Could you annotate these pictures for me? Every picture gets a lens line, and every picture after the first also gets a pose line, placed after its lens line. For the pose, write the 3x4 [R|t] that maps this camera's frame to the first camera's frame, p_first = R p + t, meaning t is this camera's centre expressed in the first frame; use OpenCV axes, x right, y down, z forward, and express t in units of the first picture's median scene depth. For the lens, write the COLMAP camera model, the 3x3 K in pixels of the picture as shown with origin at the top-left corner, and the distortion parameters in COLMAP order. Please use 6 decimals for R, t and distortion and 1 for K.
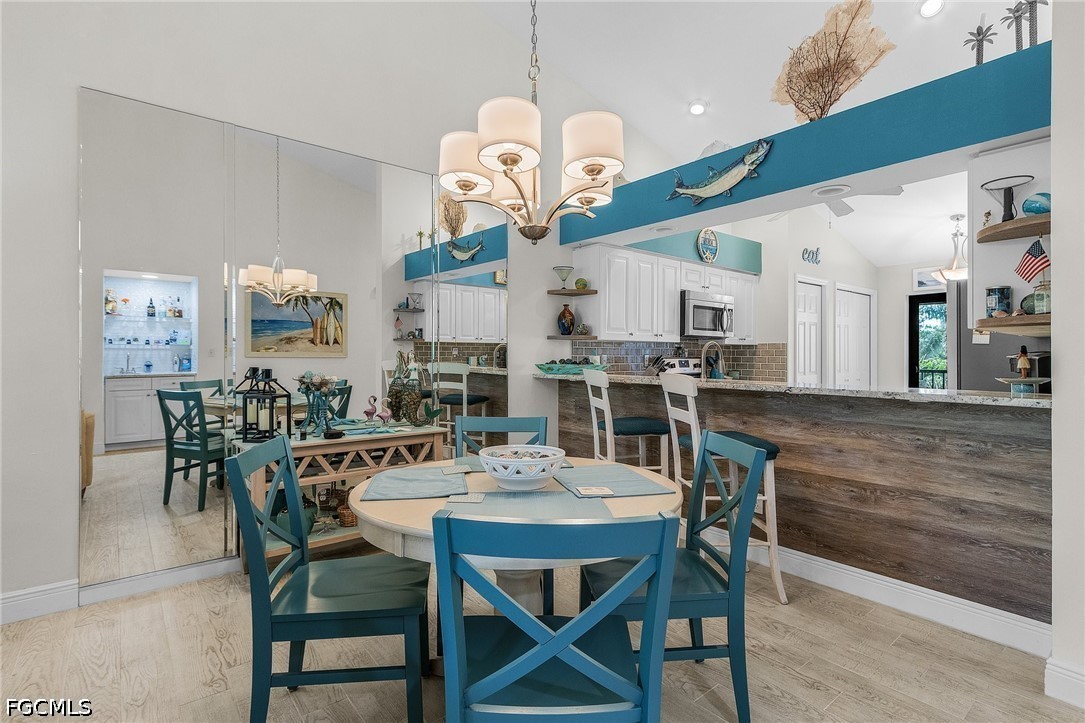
lens RADIAL K [[519.9, 0, 540.1], [0, 519.9, 355.2], [0, 0, 1]] dist [0.001694, -0.000058]
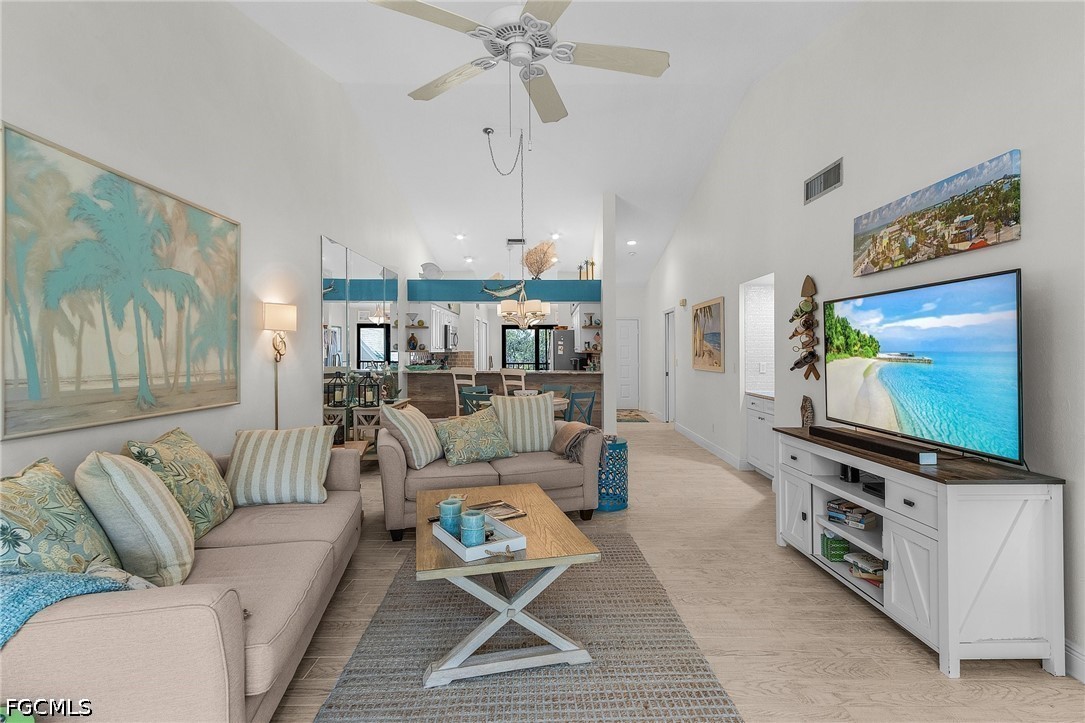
lens RADIAL K [[514.8, 0, 547.5], [0, 514.8, 349.5], [0, 0, 1]] dist [-0.002447, -0.001444]
pose [[0.625404, -0.002864, 0.780296, -1.151043], [0.001112, 0.999996, 0.002779, -0.046179], [-0.780300, -0.000871, 0.625404, -0.566869]]
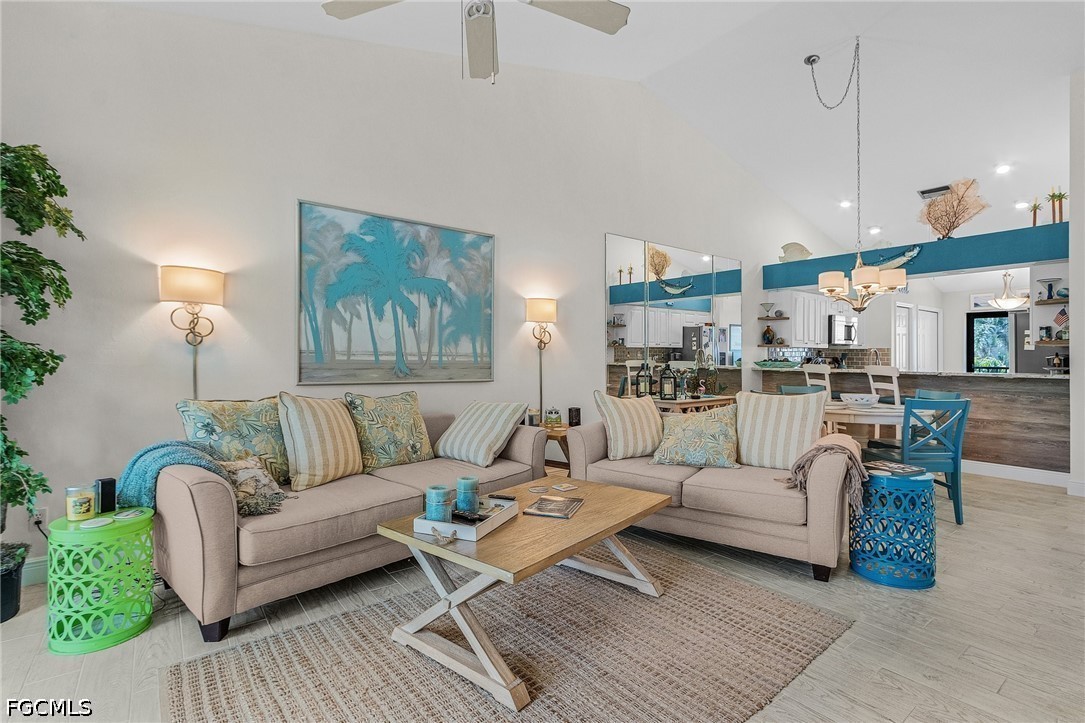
lens RADIAL K [[514.1, 0, 537.9], [0, 514.1, 352.7], [0, 0, 1]] dist [0.002788, -0.000806]
pose [[0.999578, -0.001667, -0.028991, -0.668084], [0.001564, 0.999992, -0.003569, -0.007702], [0.028997, 0.003523, 0.999573, -0.689462]]
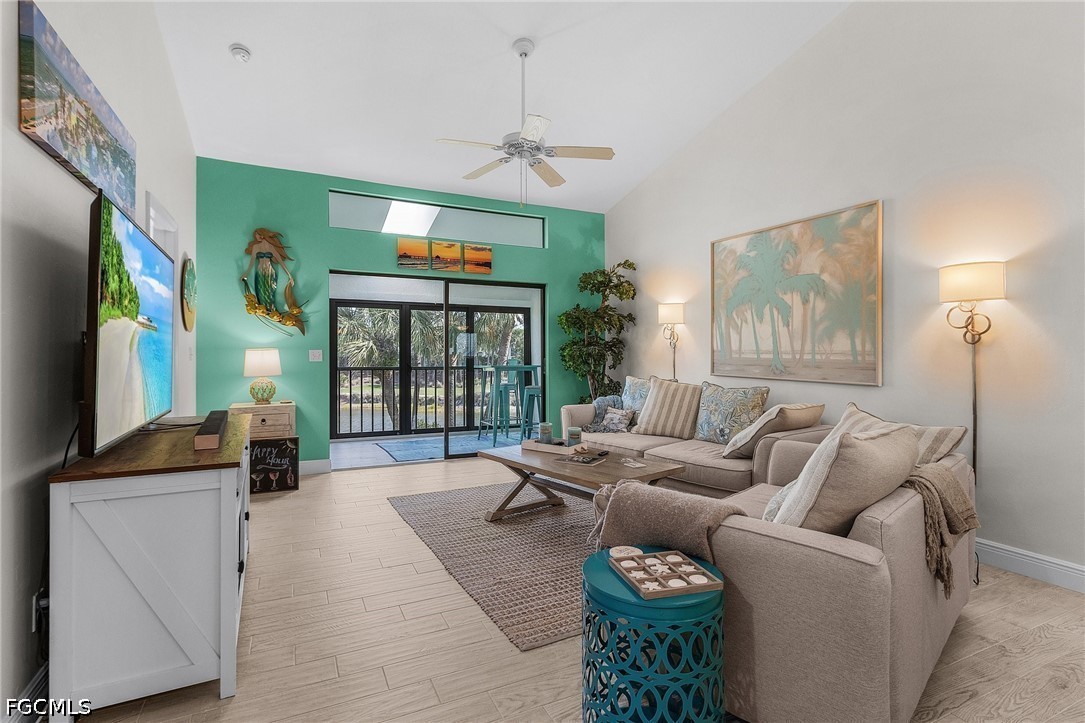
lens RADIAL K [[519.9, 0, 540.1], [0, 519.9, 355.2], [0, 0, 1]] dist [0.001694, -0.000058]
pose [[-0.221939, -0.000390, -0.975060, 0.175636], [0.001726, 0.999998, -0.000793, -0.003426], [0.975059, -0.001859, -0.221938, 0.038823]]
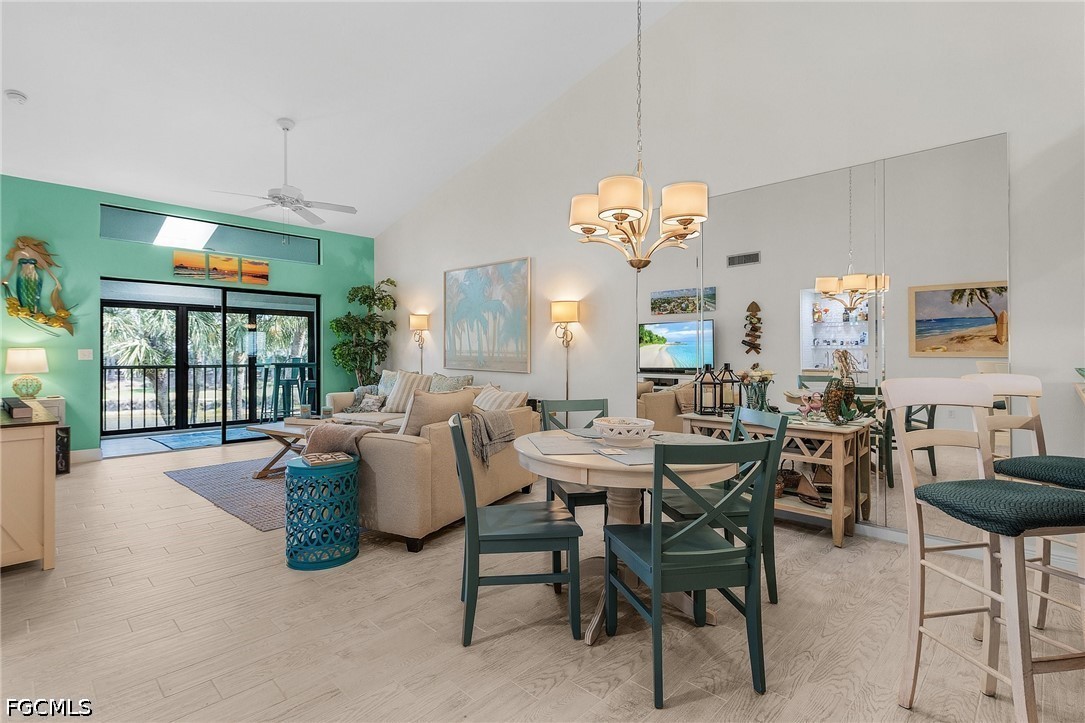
lens RADIAL K [[514.1, 0, 537.9], [0, 514.1, 352.7], [0, 0, 1]] dist [0.002788, -0.000806]
pose [[0.127002, -0.002804, -0.991898, 0.575557], [0.002621, 0.999993, -0.002491, -0.002436], [0.991899, -0.002283, 0.127009, 0.247152]]
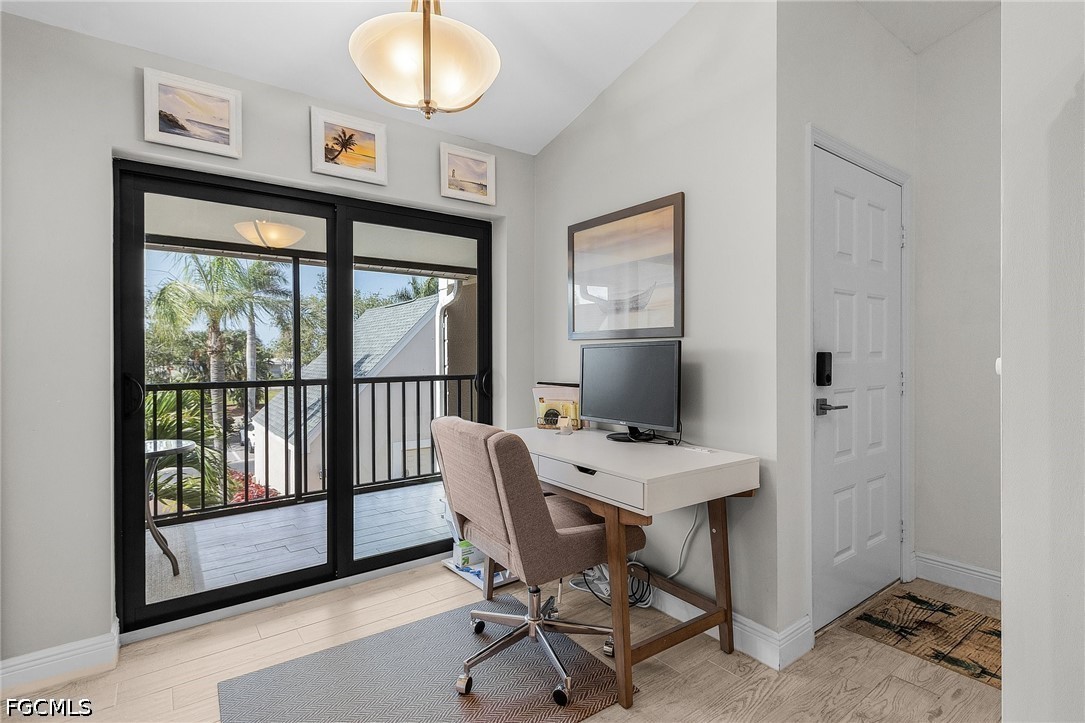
lens RADIAL K [[514.1, 0, 537.9], [0, 514.1, 352.7], [0, 0, 1]] dist [0.002788, -0.000806]
pose [[0.055908, -0.001403, 0.998435, 0.694065], [0.004094, 0.999991, 0.001175, 0.004994], [-0.998428, 0.004022, 0.055913, 1.221202]]
